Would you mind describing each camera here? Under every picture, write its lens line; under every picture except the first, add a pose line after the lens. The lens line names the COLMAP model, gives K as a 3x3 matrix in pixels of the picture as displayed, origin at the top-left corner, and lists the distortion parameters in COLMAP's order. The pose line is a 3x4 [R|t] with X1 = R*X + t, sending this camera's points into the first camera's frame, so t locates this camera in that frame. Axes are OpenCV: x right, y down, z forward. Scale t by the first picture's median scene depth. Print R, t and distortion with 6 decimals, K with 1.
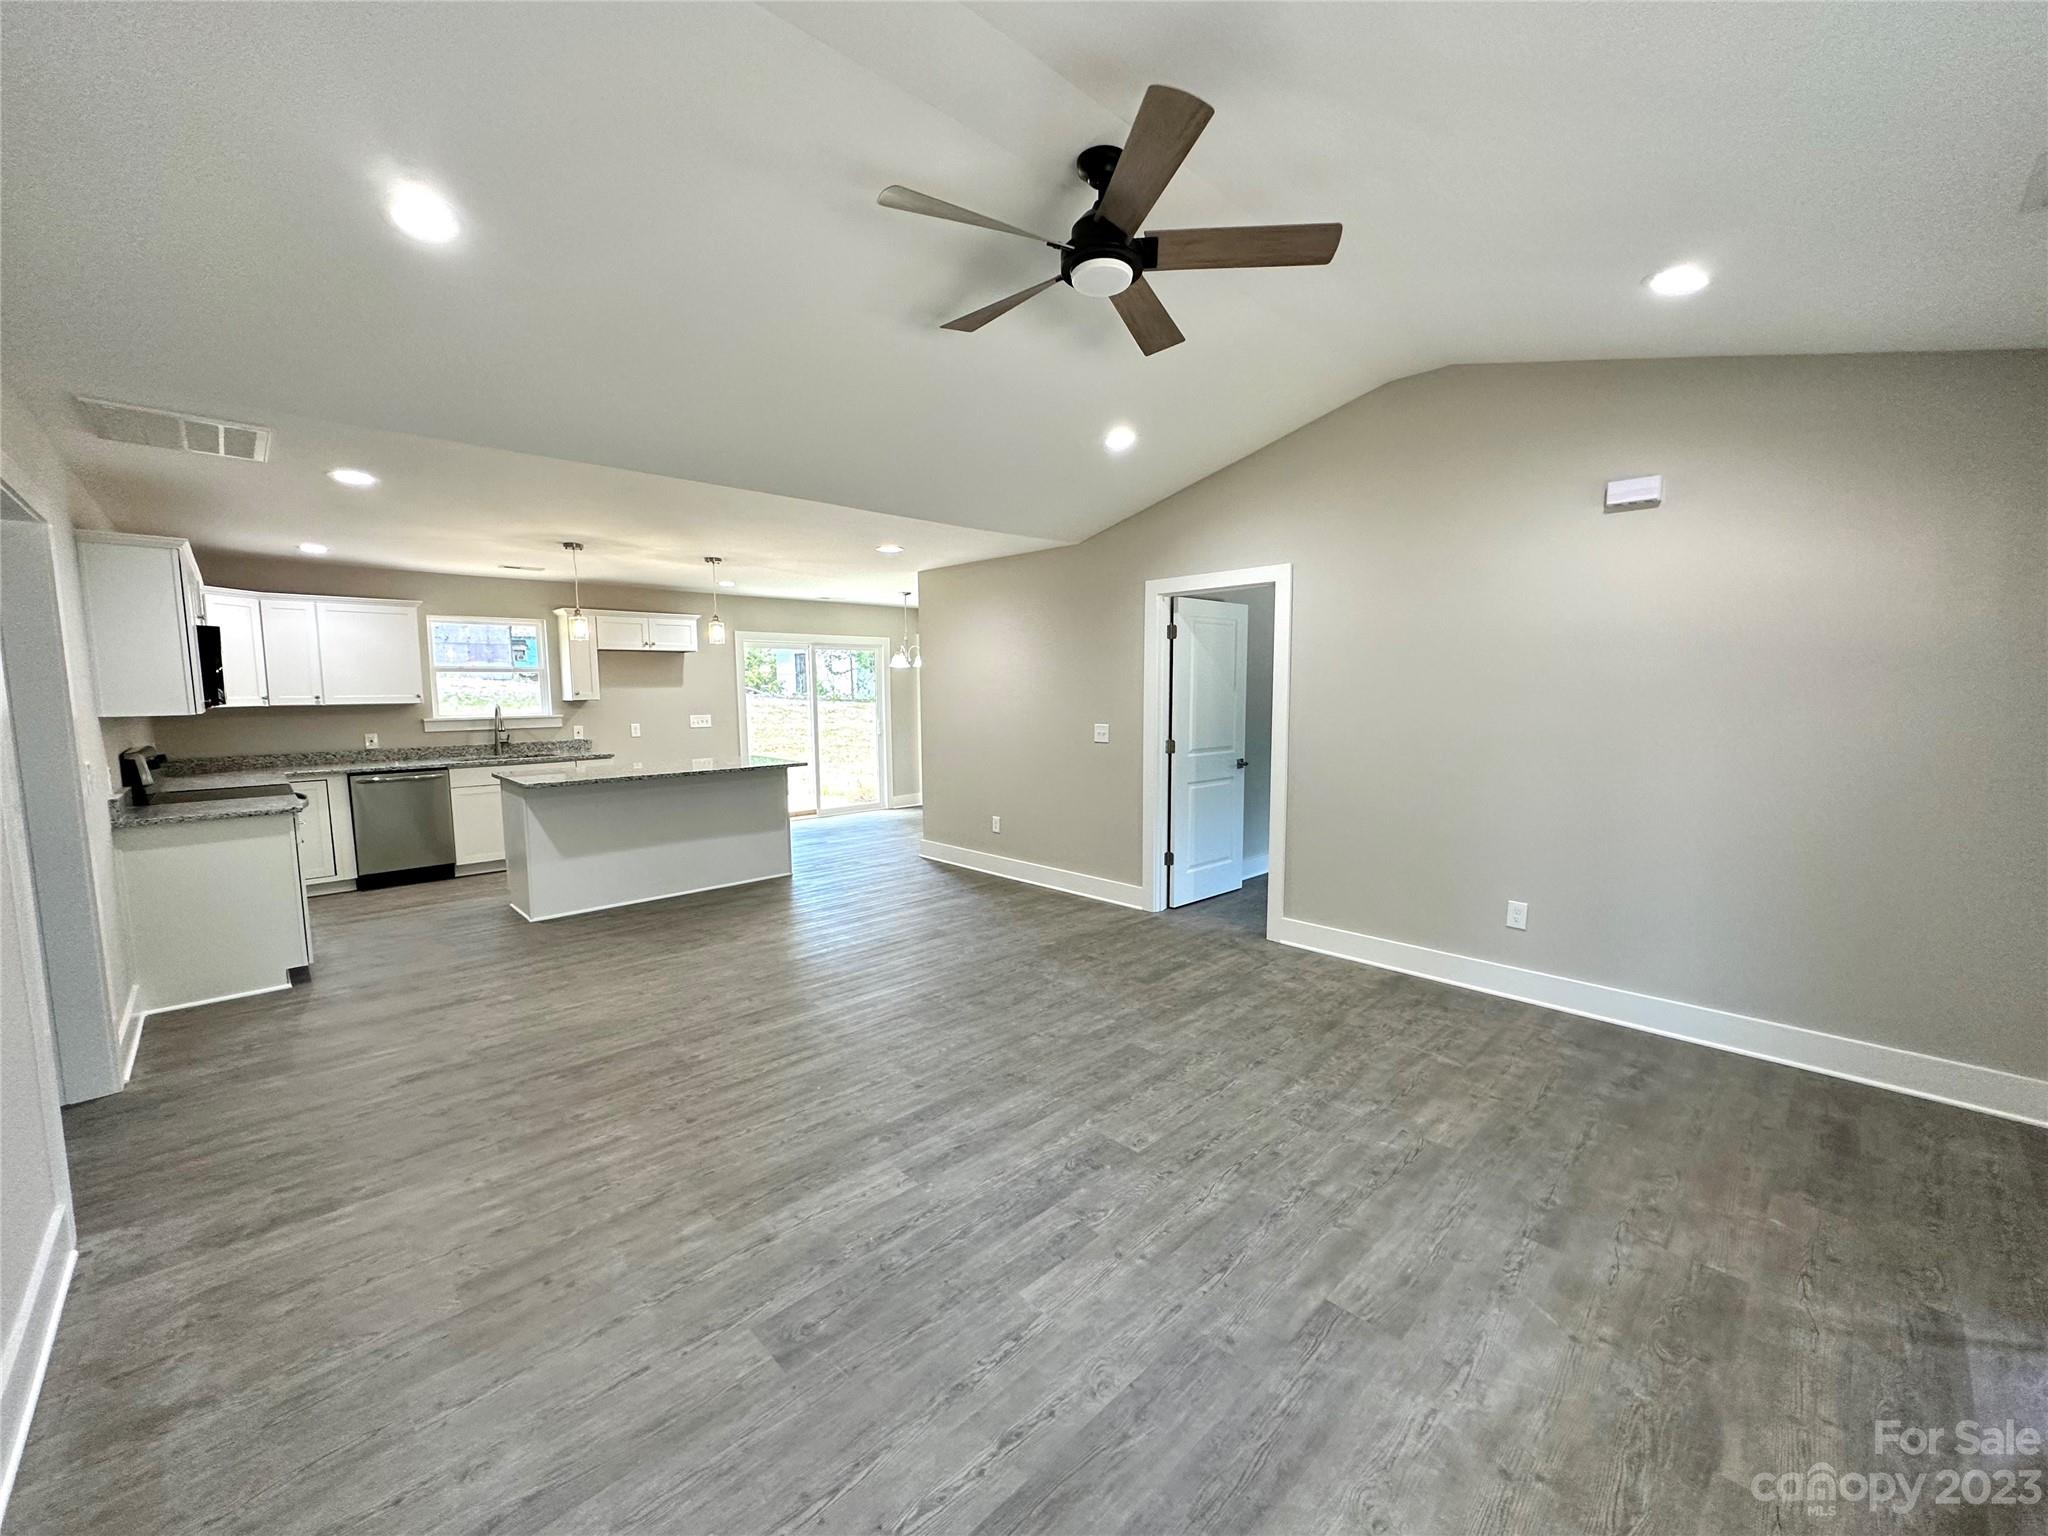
lens RADIAL K [[818.4, 0, 1024.0], [0, 818.4, 768.0], [0, 0, 1]] dist [-0.001136, -0.000132]
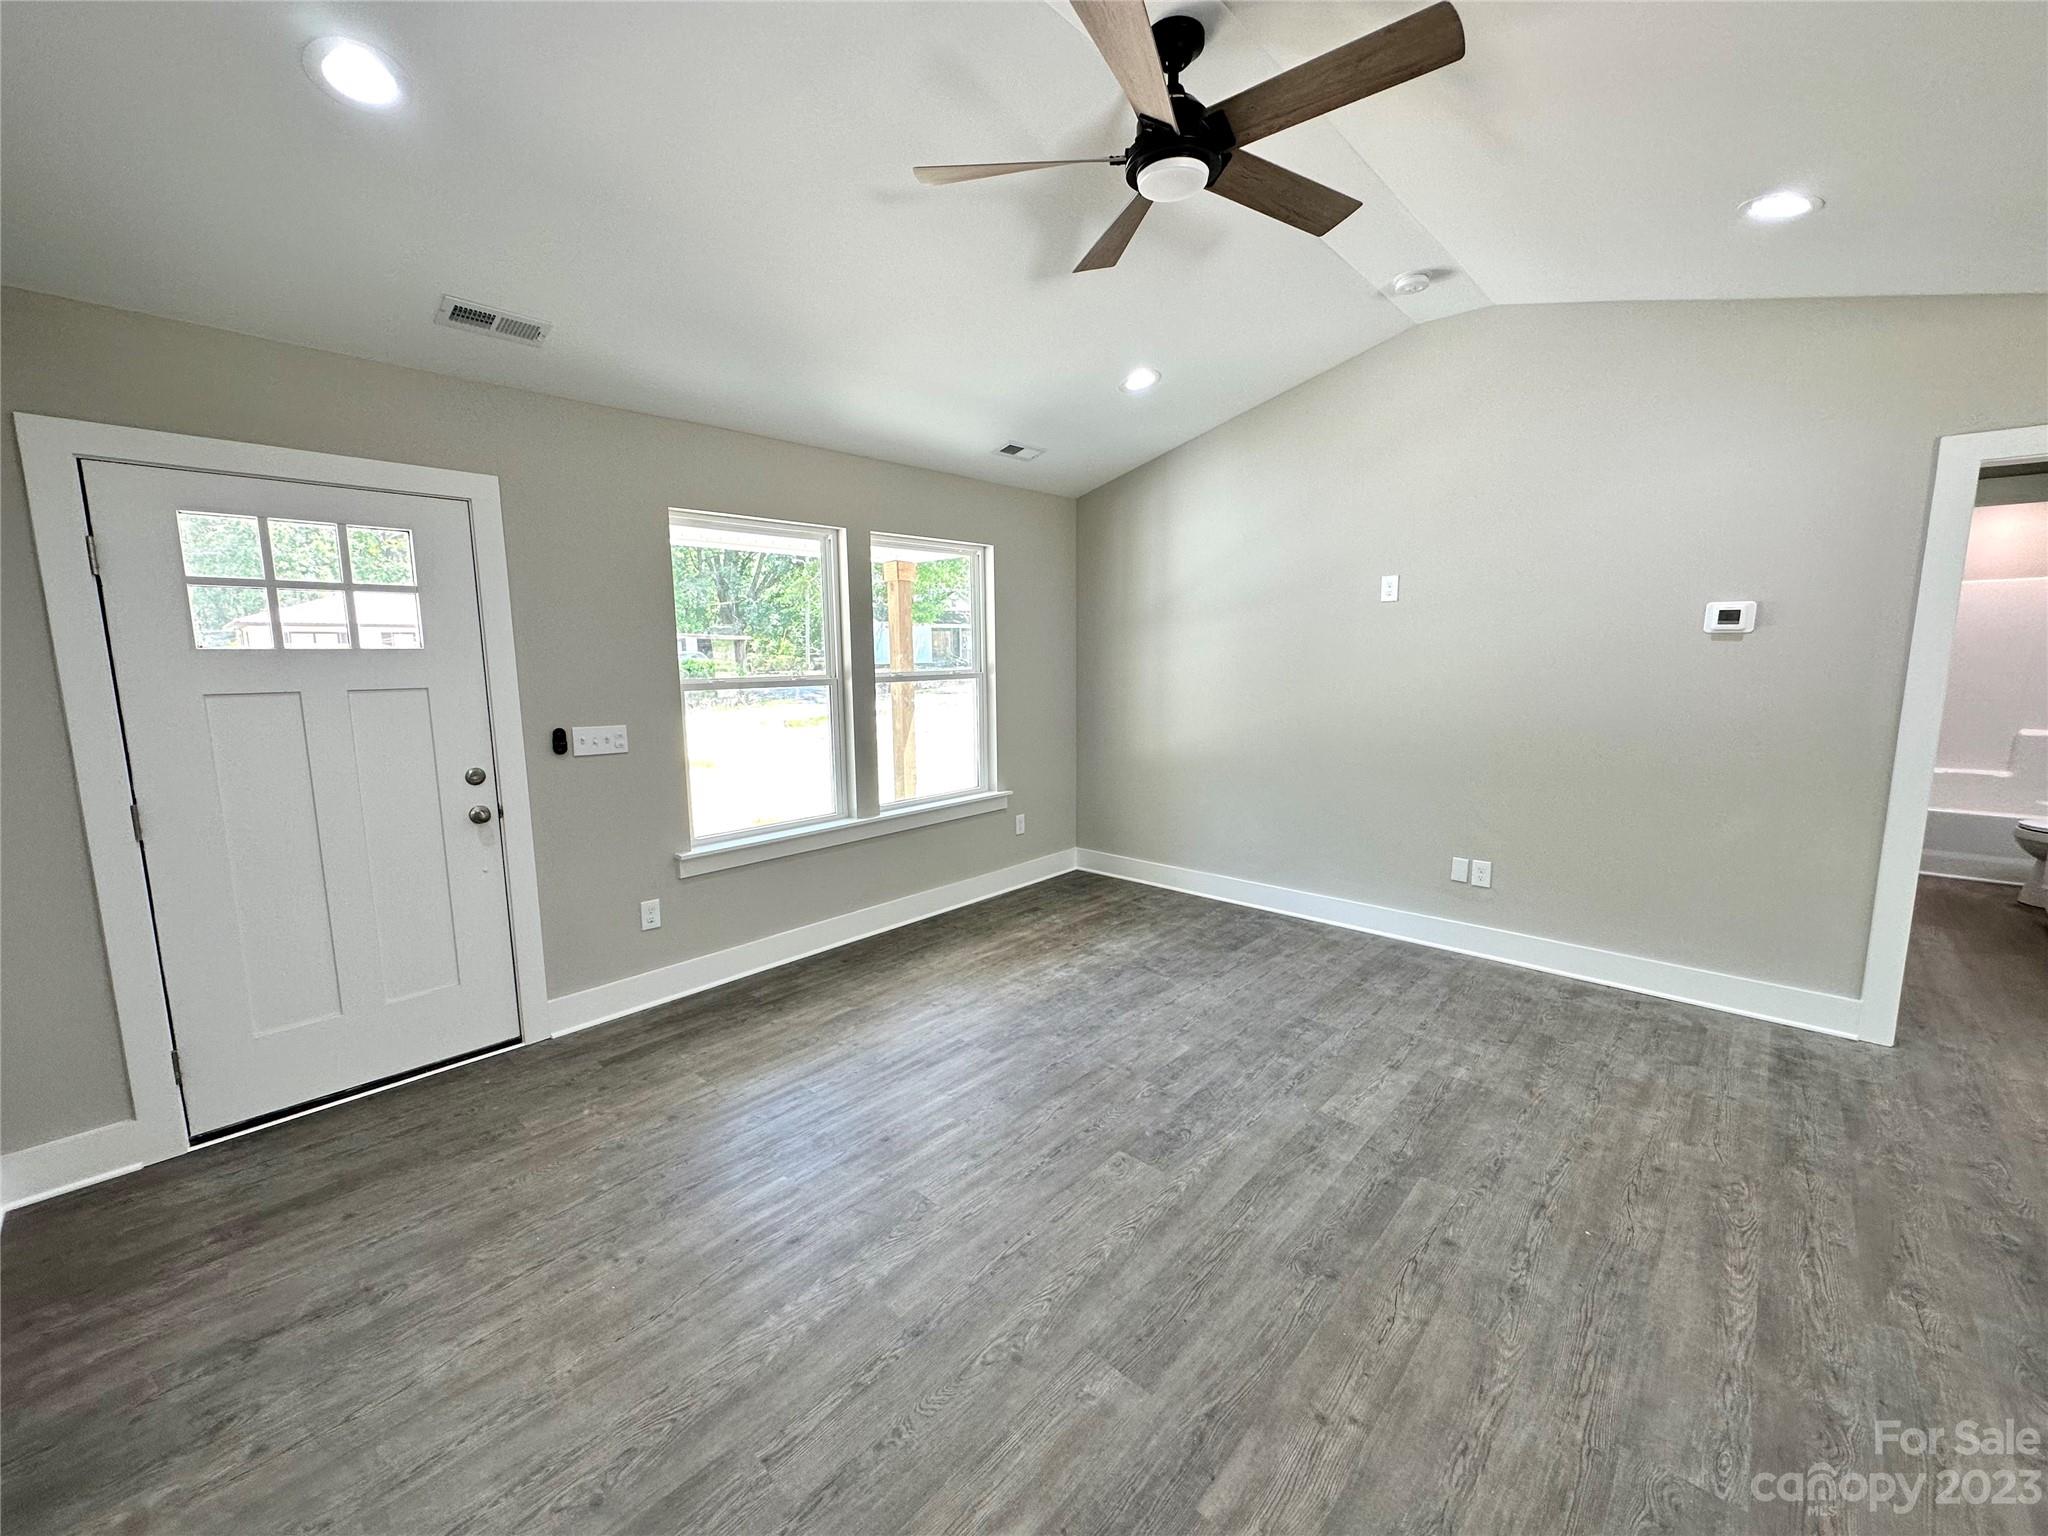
lens RADIAL K [[815.8, 0, 1024.0], [0, 815.8, 768.0], [0, 0, 1]] dist [0.000710, 0.000201]
pose [[-0.998047, 0.026845, -0.056402, 0.237735], [0.012512, 0.970560, 0.240535, -0.150285], [0.061198, 0.239360, -0.969000, 1.472608]]
